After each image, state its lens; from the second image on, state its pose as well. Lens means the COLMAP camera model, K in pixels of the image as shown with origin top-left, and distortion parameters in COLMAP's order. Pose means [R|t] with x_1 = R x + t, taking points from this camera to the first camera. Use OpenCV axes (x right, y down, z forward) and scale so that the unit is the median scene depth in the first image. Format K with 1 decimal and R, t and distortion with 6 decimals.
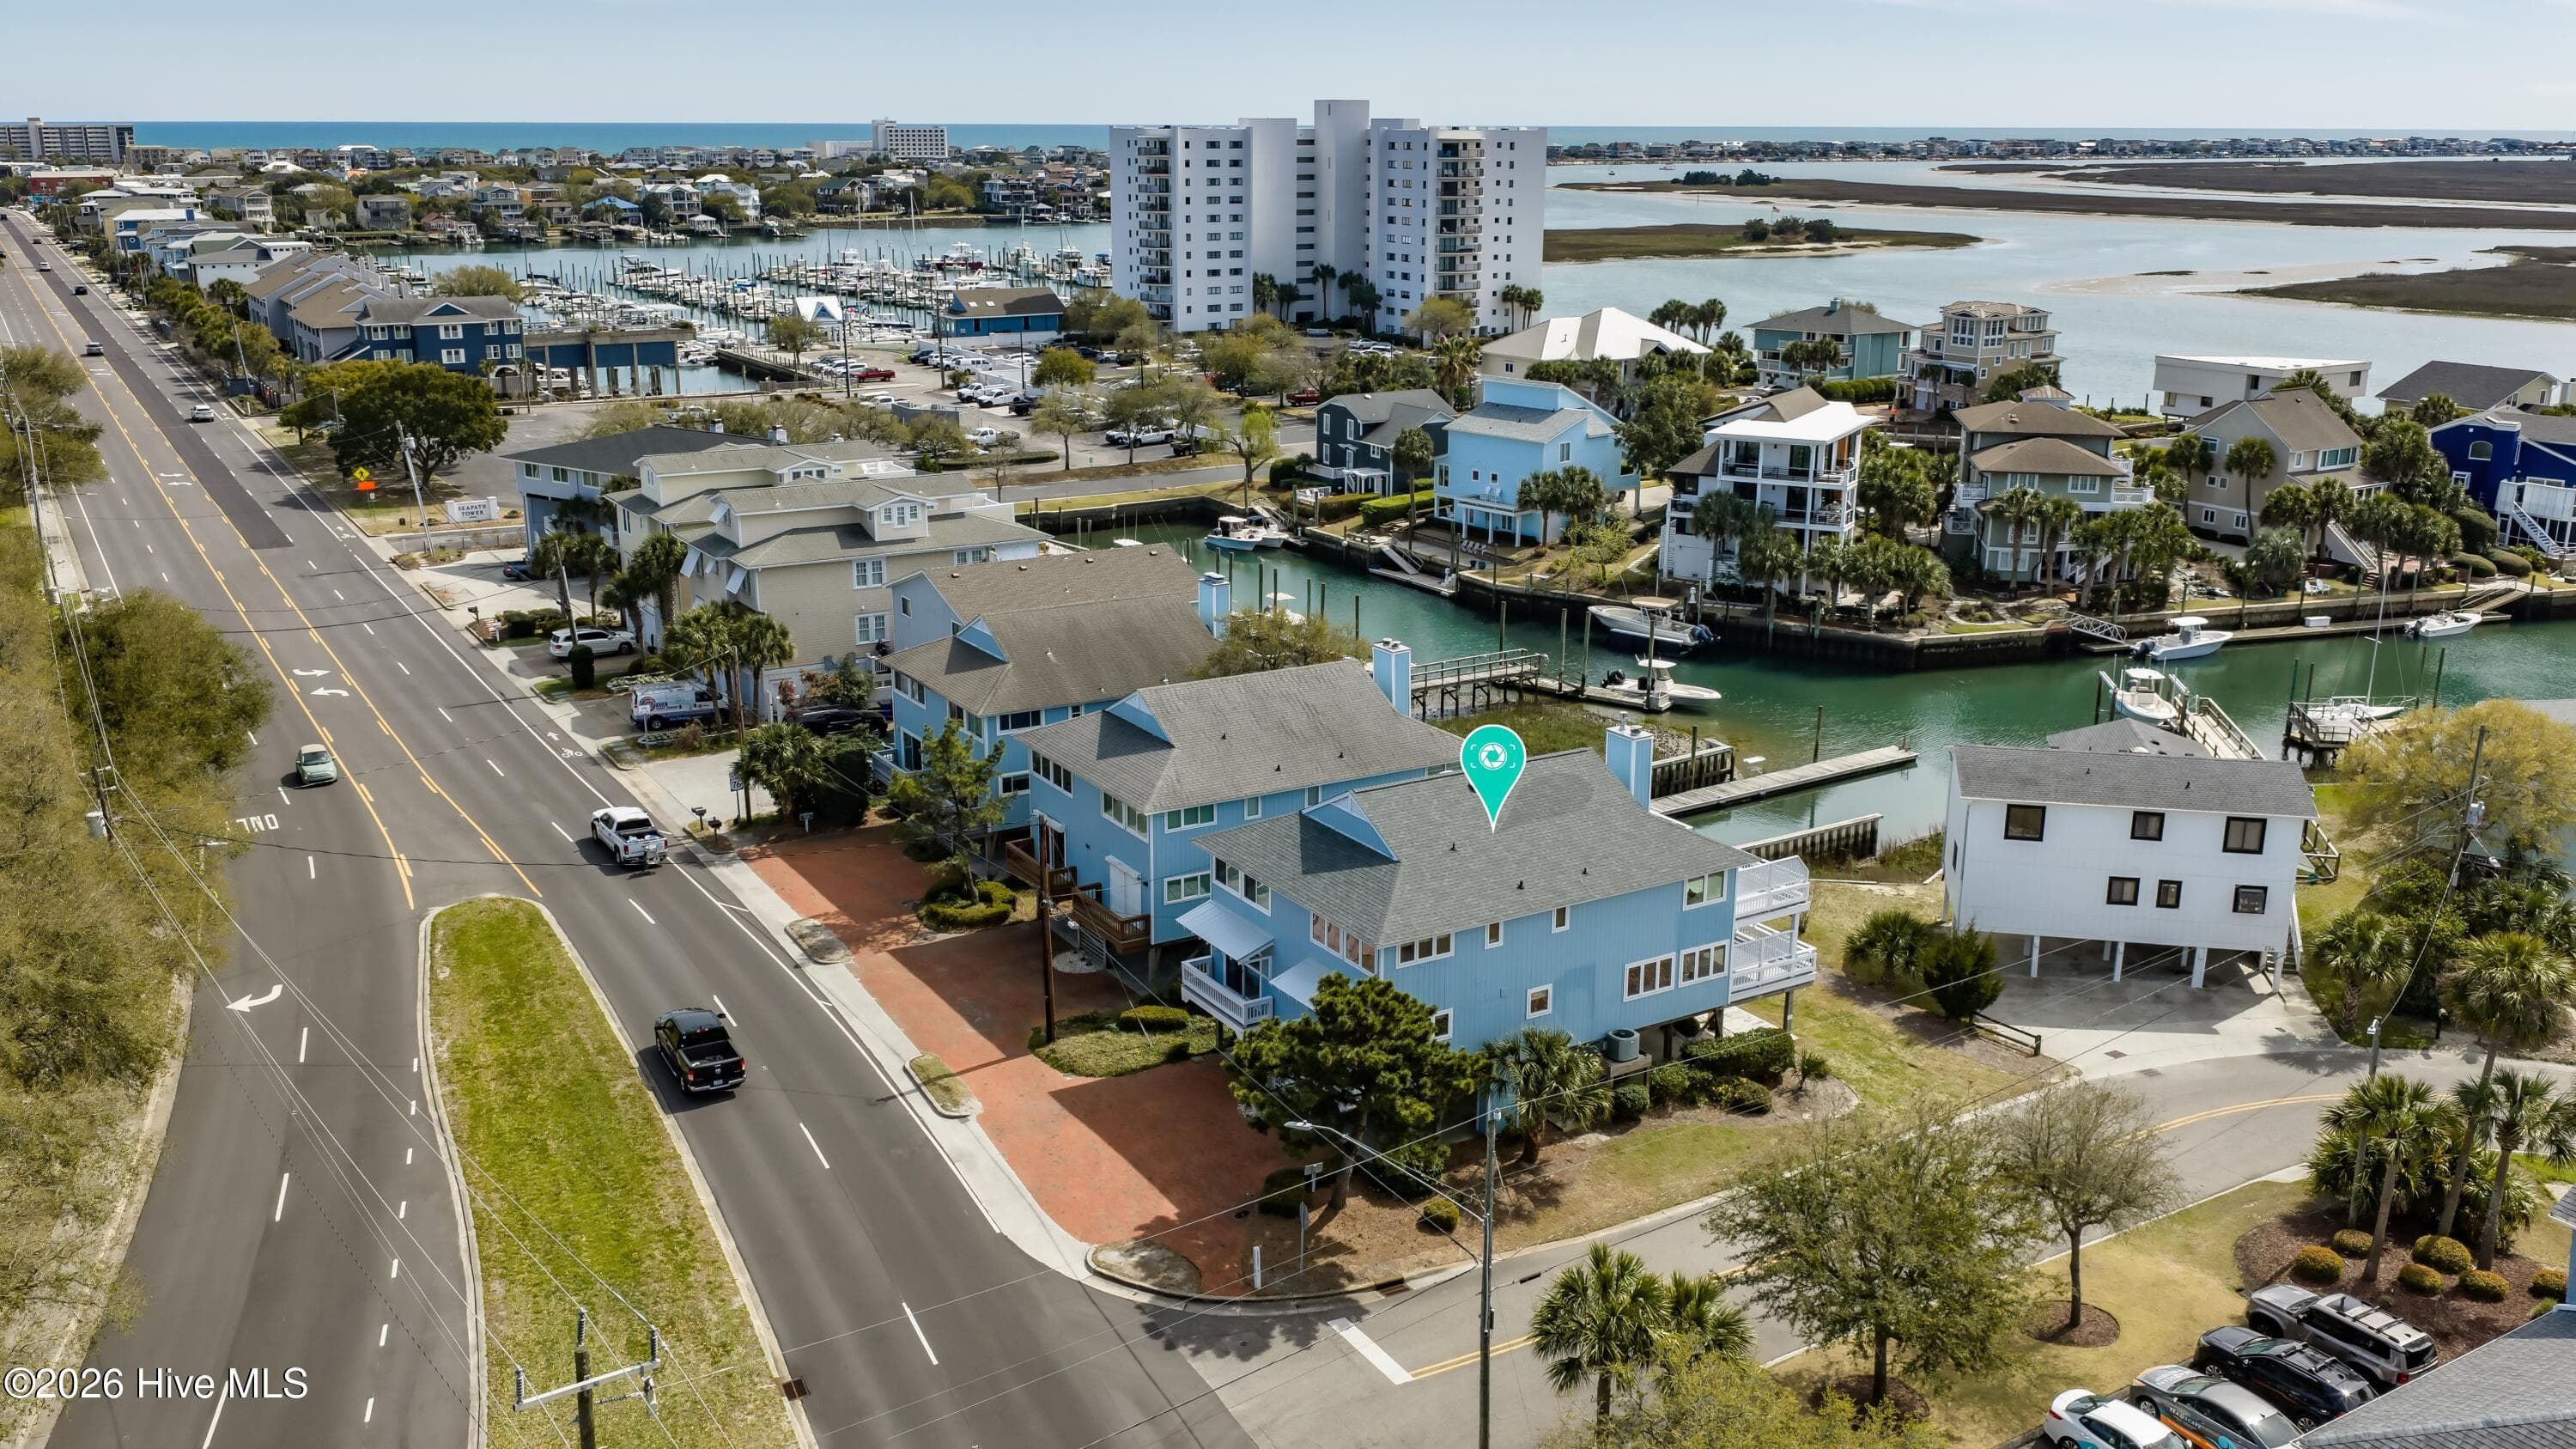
lens RADIAL K [[2126.1, 0, 1287.6], [0, 2126.1, 743.6], [0, 0, 1]] dist [0.031760, -0.059929]
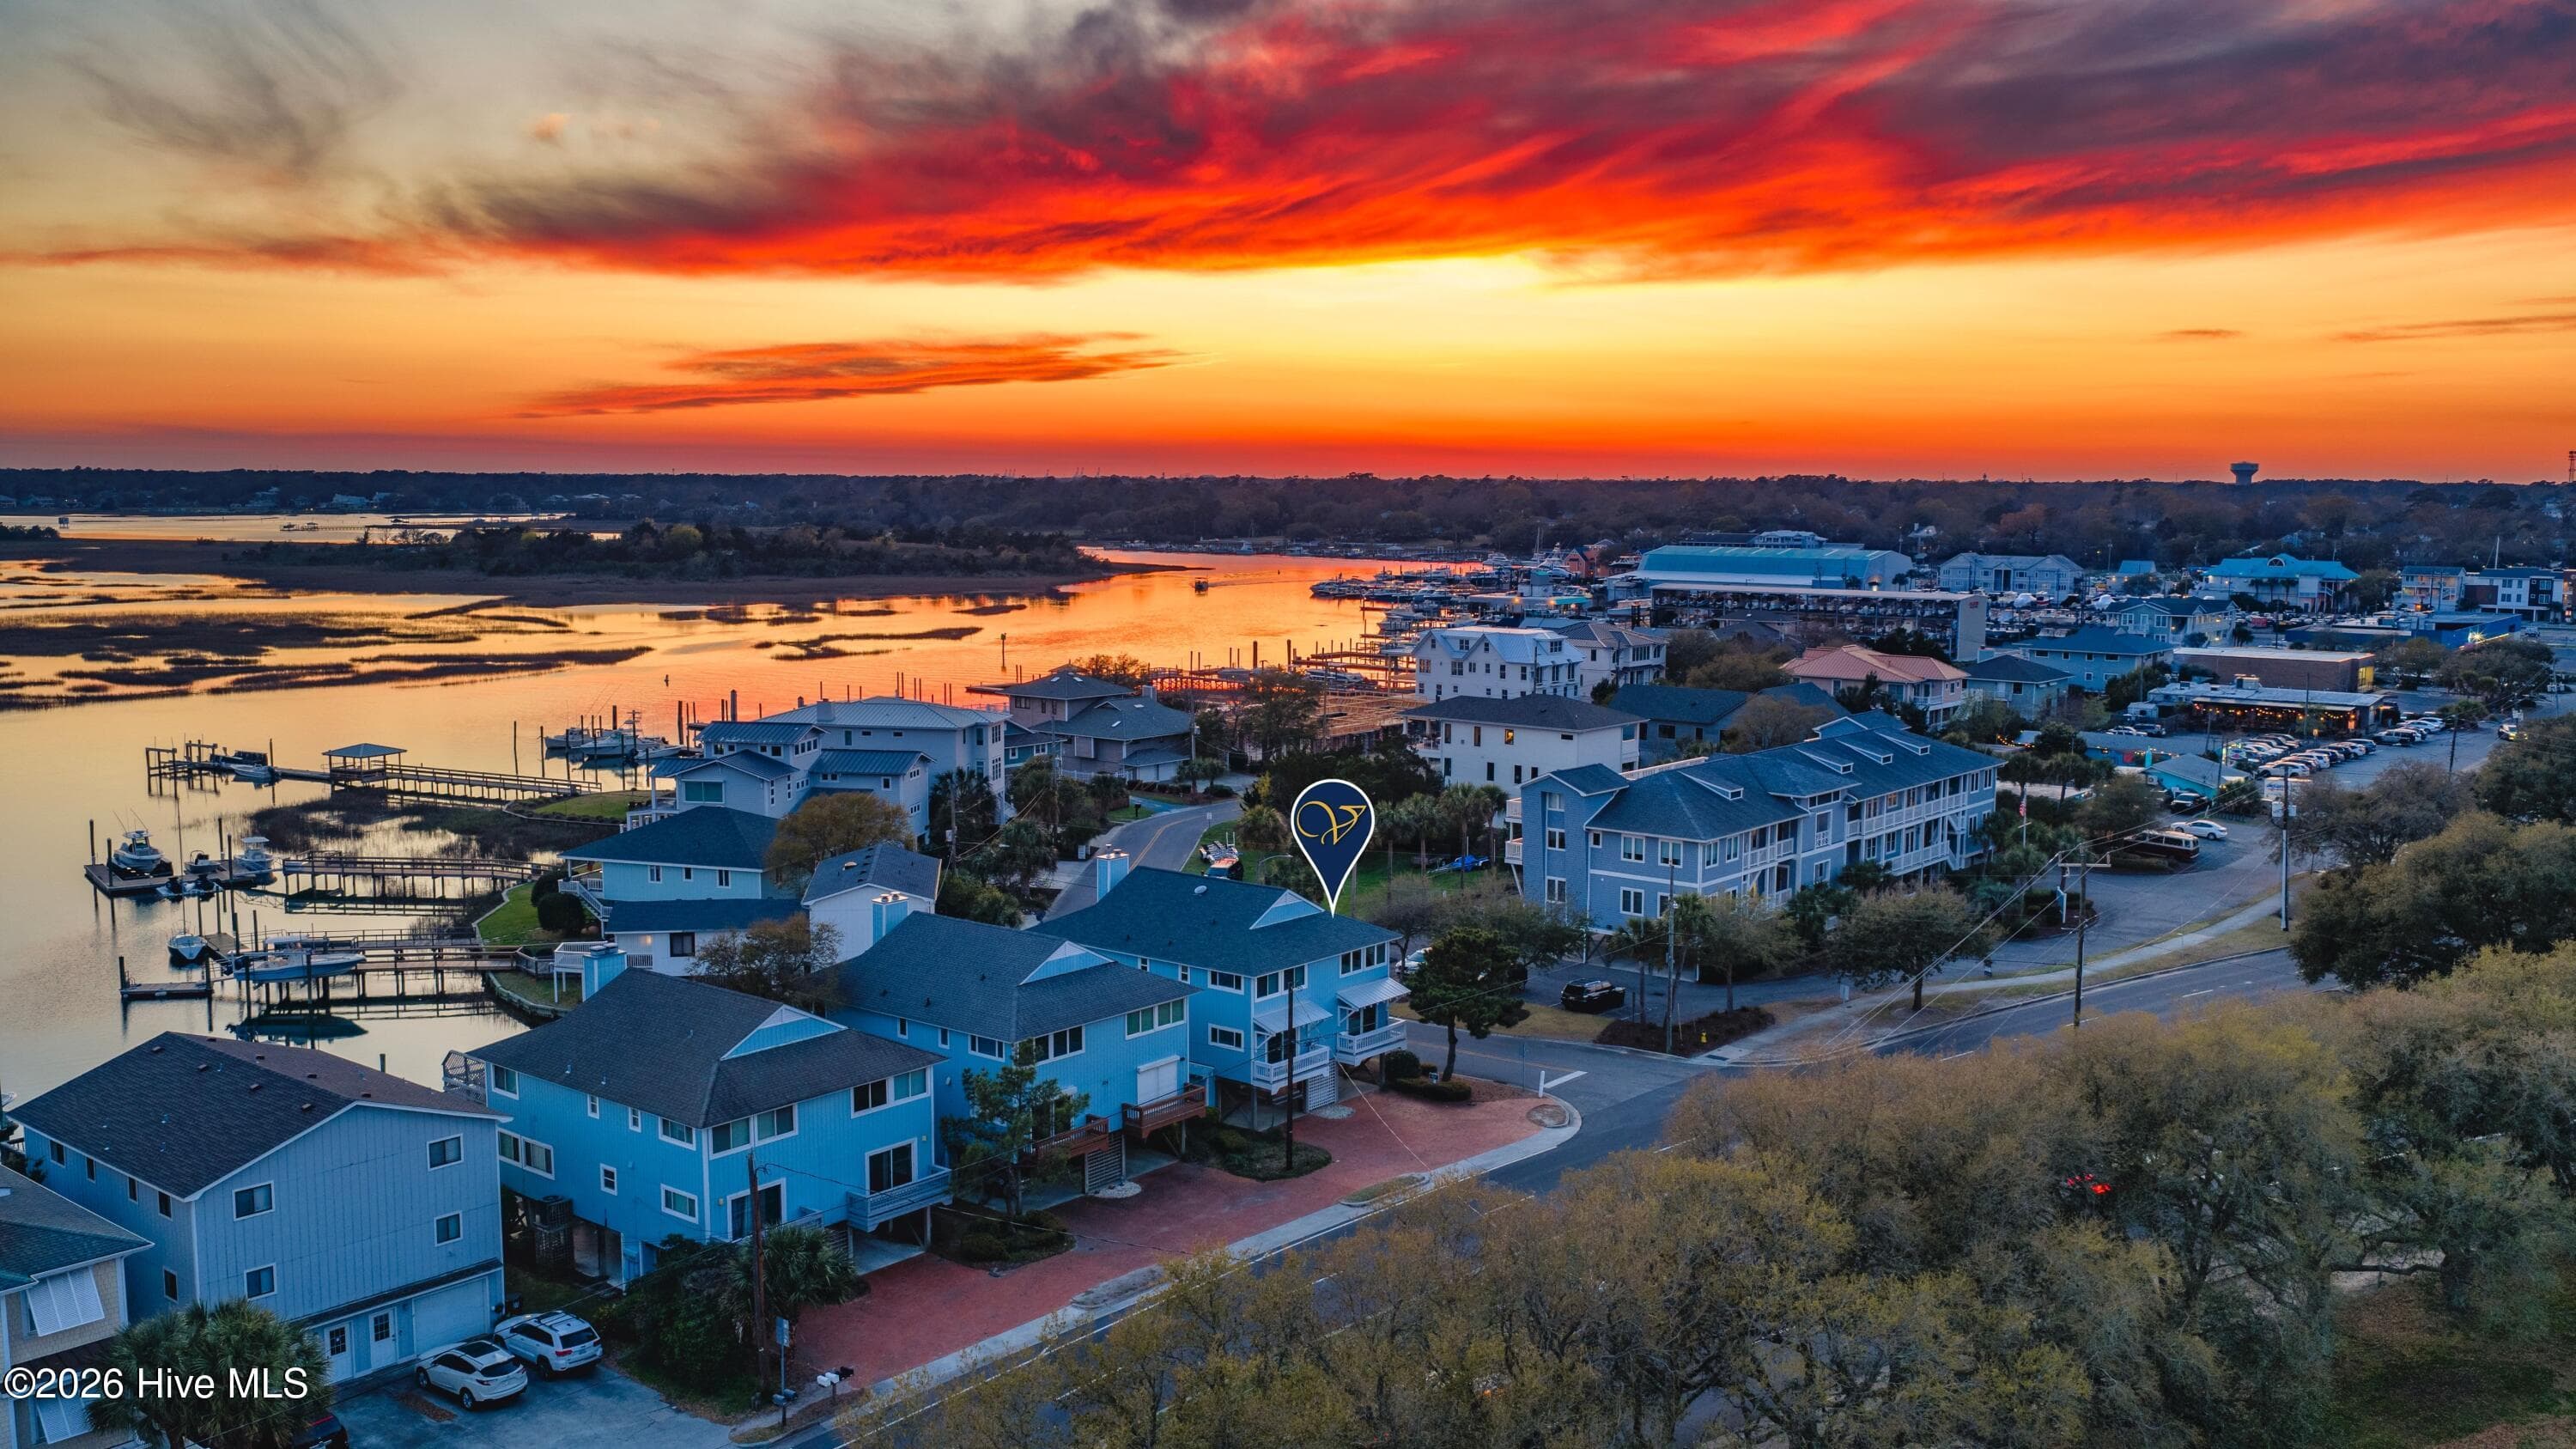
lens RADIAL K [[2126.1, 0, 1287.6], [0, 2126.1, 743.6], [0, 0, 1]] dist [0.031760, -0.059929]
pose [[-0.329816, -0.120549, 0.936317, -0.603538], [0.258544, 0.942360, 0.212398, -0.174148], [-0.907952, 0.312131, -0.279638, 0.613864]]
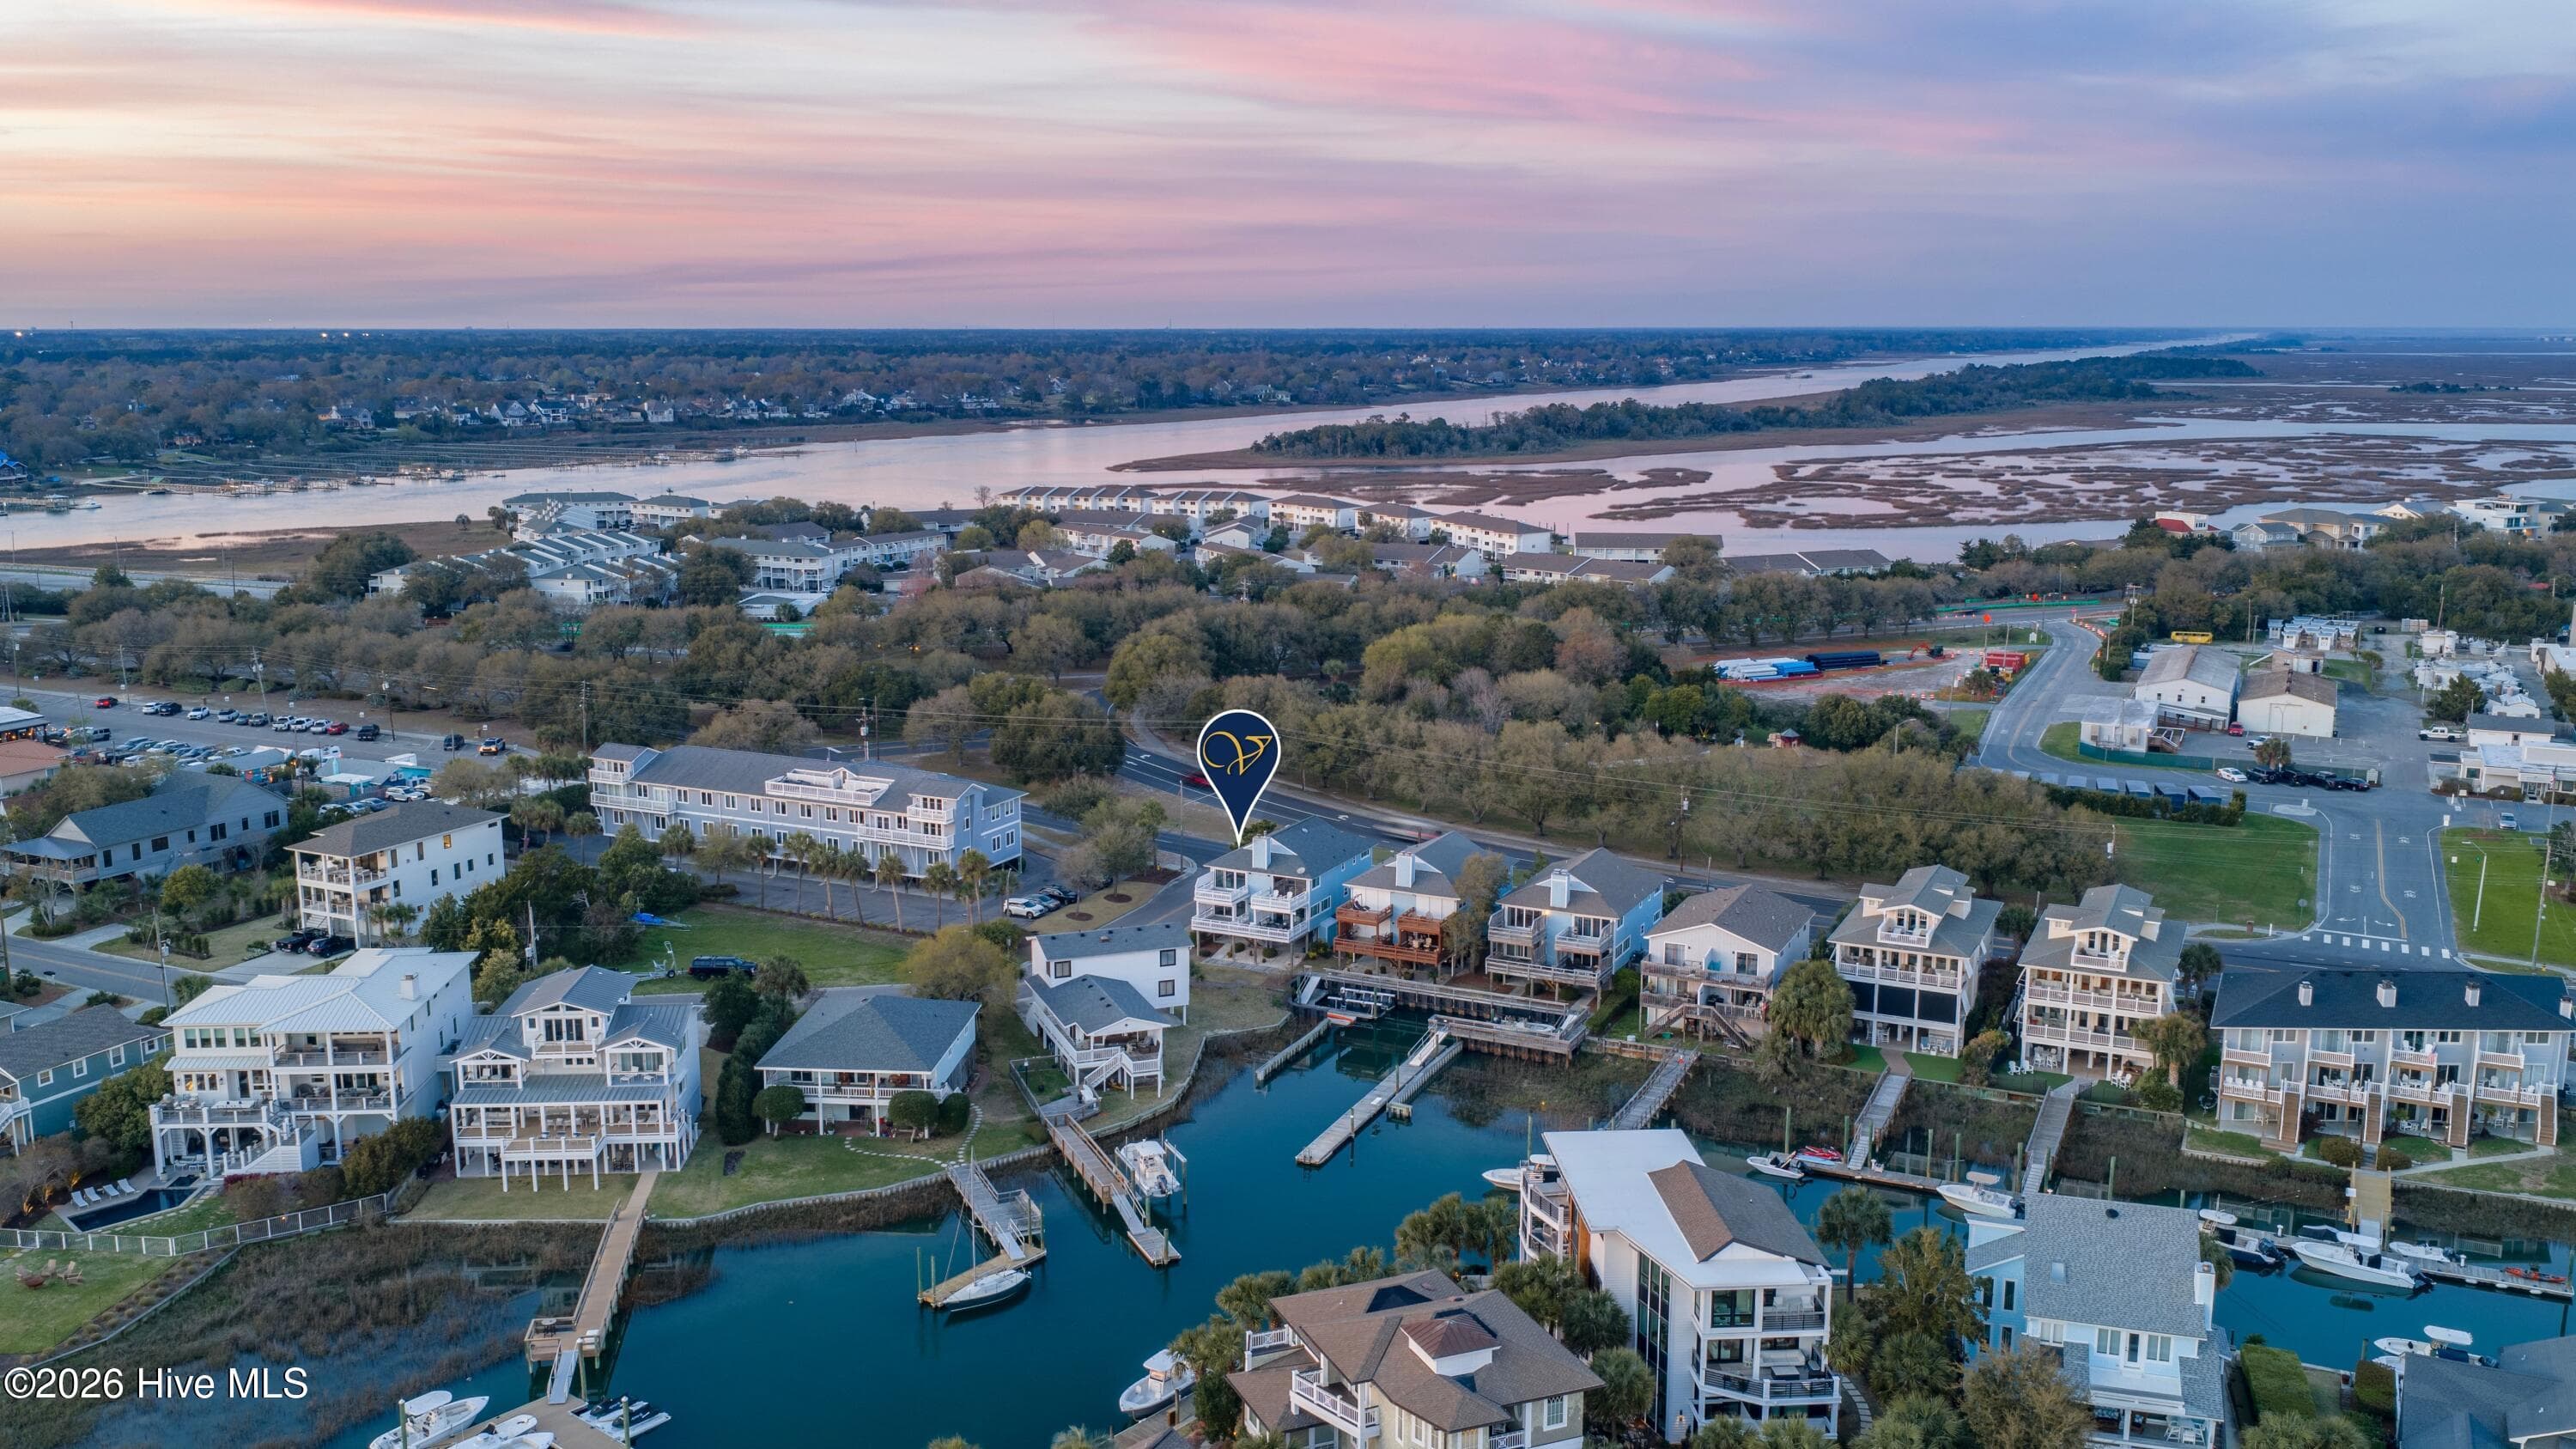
lens RADIAL K [[2119.9, 0, 1284.8], [0, 2119.9, 733.2], [0, 0, 1]] dist [0.057342, -0.114804]
pose [[-0.845969, 0.099368, -0.523891, 0.735851], [-0.150155, 0.898333, 0.412858, -0.594909], [0.511654, 0.427930, -0.745041, 1.421628]]
